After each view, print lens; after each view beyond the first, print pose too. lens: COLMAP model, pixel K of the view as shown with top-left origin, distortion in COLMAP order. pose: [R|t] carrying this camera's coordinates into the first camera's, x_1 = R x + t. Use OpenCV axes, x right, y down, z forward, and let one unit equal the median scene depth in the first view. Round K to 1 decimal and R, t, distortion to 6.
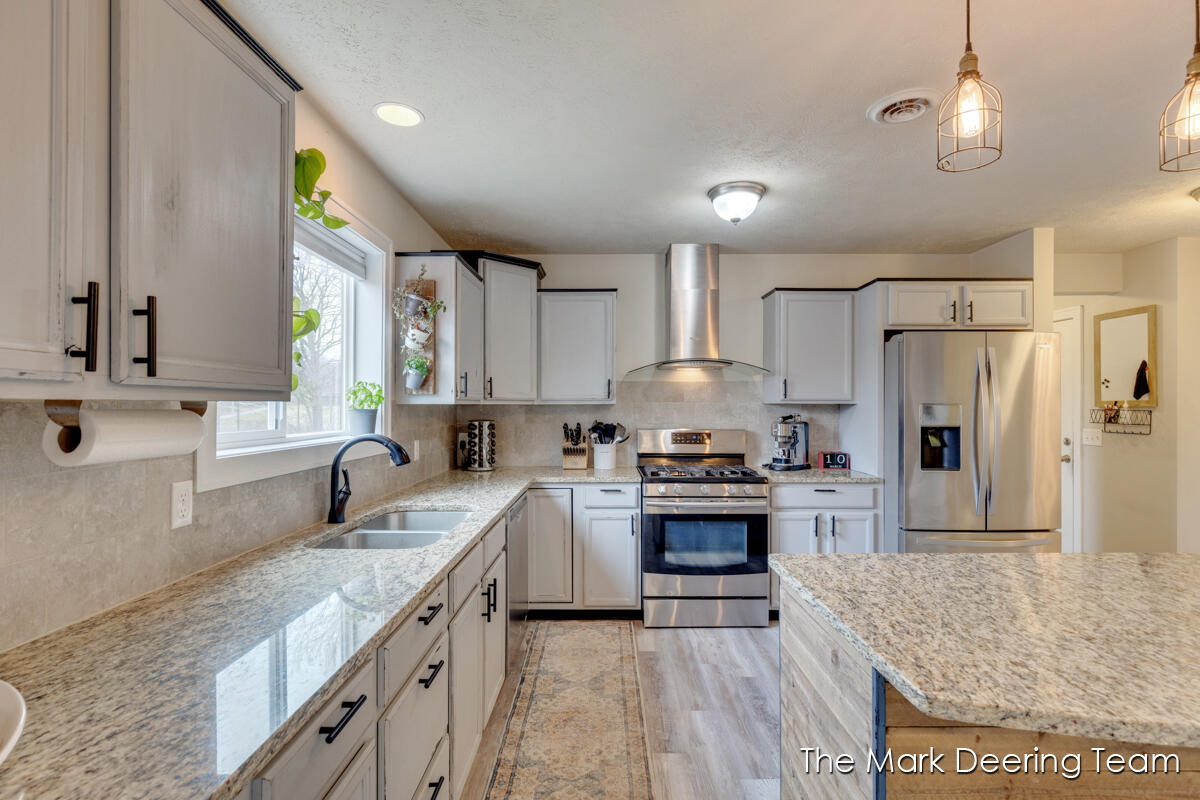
lens RADIAL K [[564.3, 0, 600.8], [0, 564.3, 410.9], [0, 0, 1]] dist [0.000080, 0.000465]
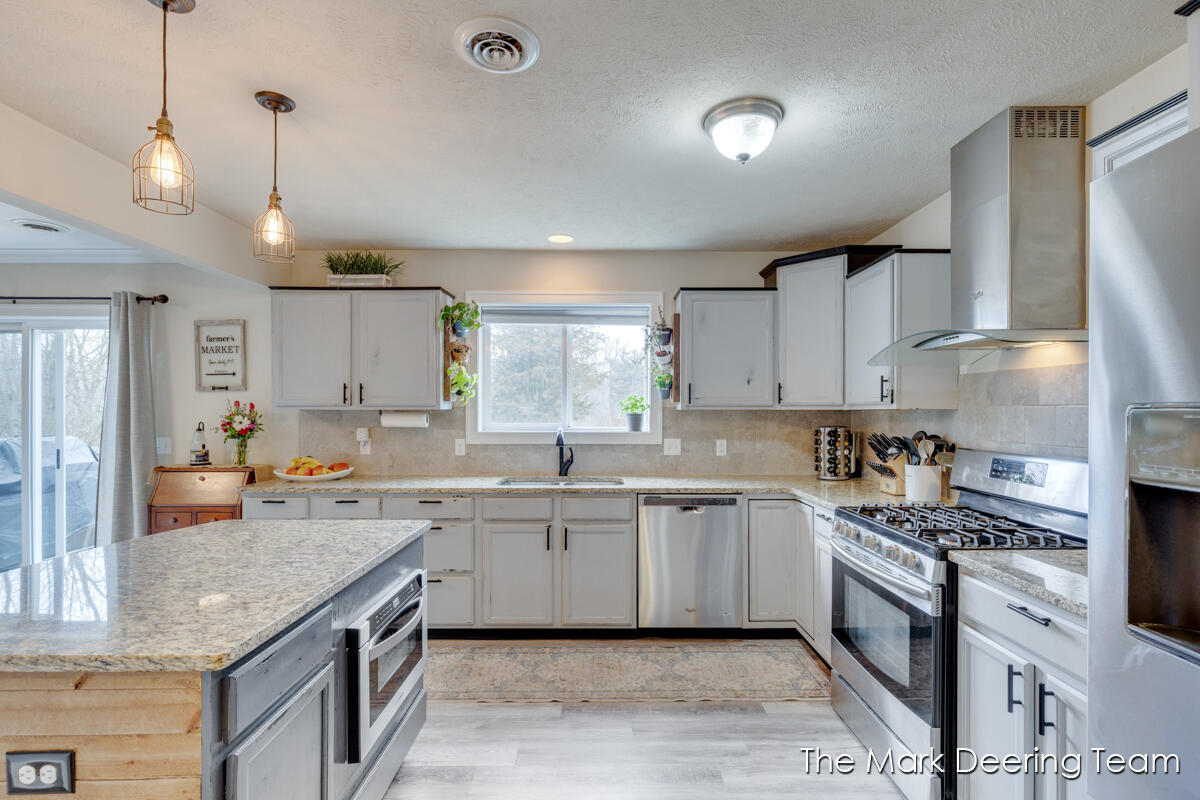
lens RADIAL K [[564.3, 0, 600.8], [0, 564.3, 410.9], [0, 0, 1]] dist [0.000080, 0.000465]
pose [[0.005494, -0.000956, -0.999984, 0.976808], [-0.009809, 0.999951, -0.001010, -0.007457], [0.999937, 0.009814, 0.005484, 0.810666]]
